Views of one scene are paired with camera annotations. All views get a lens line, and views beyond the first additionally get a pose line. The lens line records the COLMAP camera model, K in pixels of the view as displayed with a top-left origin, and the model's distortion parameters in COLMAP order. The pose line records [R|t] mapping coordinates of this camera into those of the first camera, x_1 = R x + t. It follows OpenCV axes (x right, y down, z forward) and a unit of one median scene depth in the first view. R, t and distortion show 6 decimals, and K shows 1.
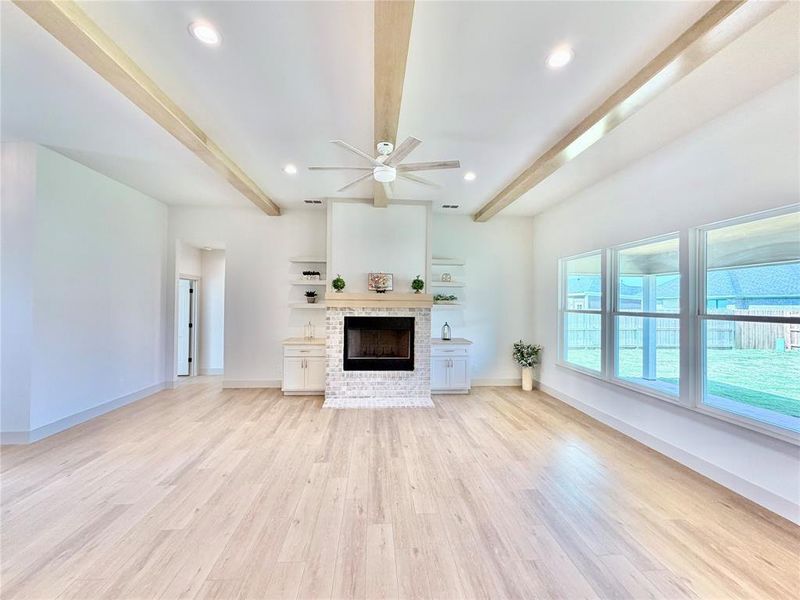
lens RADIAL K [[322.5, 0, 396.0], [0, 322.5, 302.1], [0, 0, 1]] dist [0.002641, -0.000156]
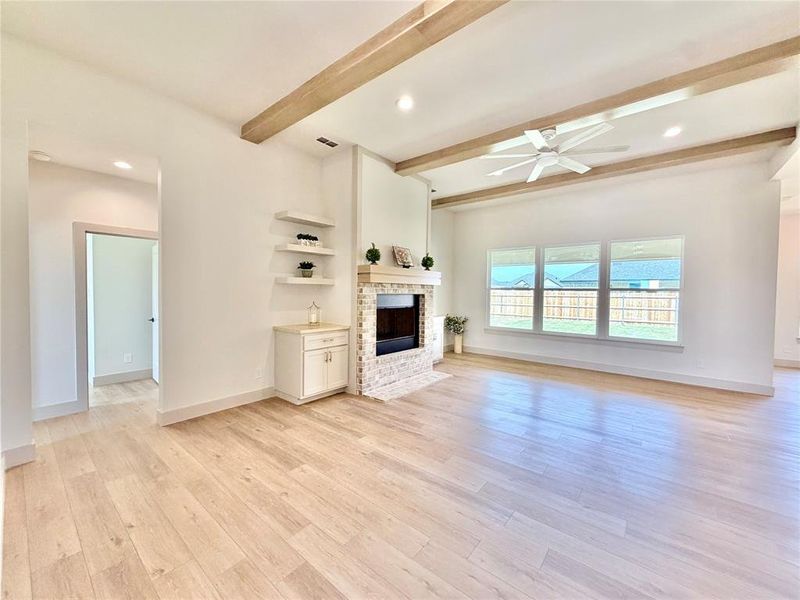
lens RADIAL K [[322.5, 0, 397.9], [0, 322.5, 300.3], [0, 0, 1]] dist [0.002641, -0.000156]
pose [[0.687193, -0.021196, 0.726166, -0.747023], [-0.011169, 0.999148, 0.039733, 0.027198], [-0.726389, -0.035415, 0.686370, 0.375649]]
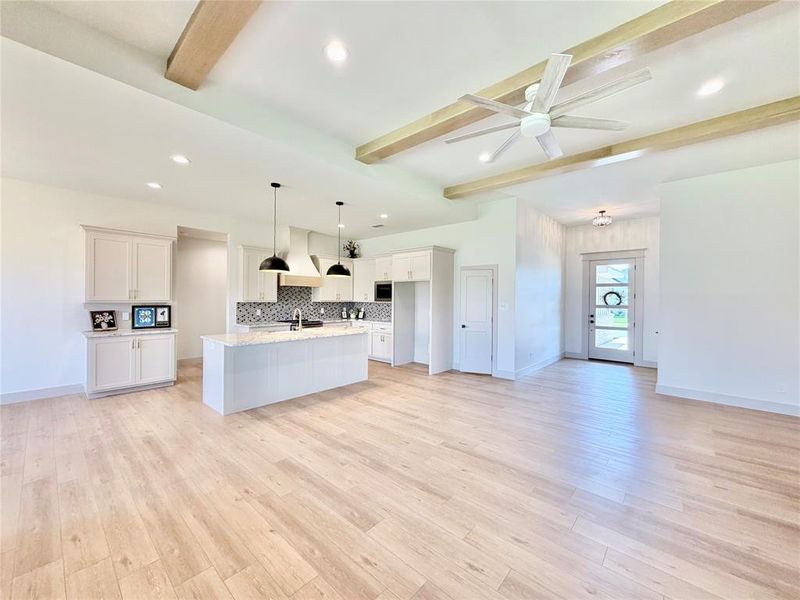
lens RADIAL K [[322.5, 0, 397.5], [0, 322.5, 297.6], [0, 0, 1]] dist [0.002641, -0.000156]
pose [[-0.722961, -0.016773, -0.690685, 0.482300], [-0.014910, 0.999851, -0.008674, 0.027992], [0.690727, 0.004027, -0.723104, 0.845849]]
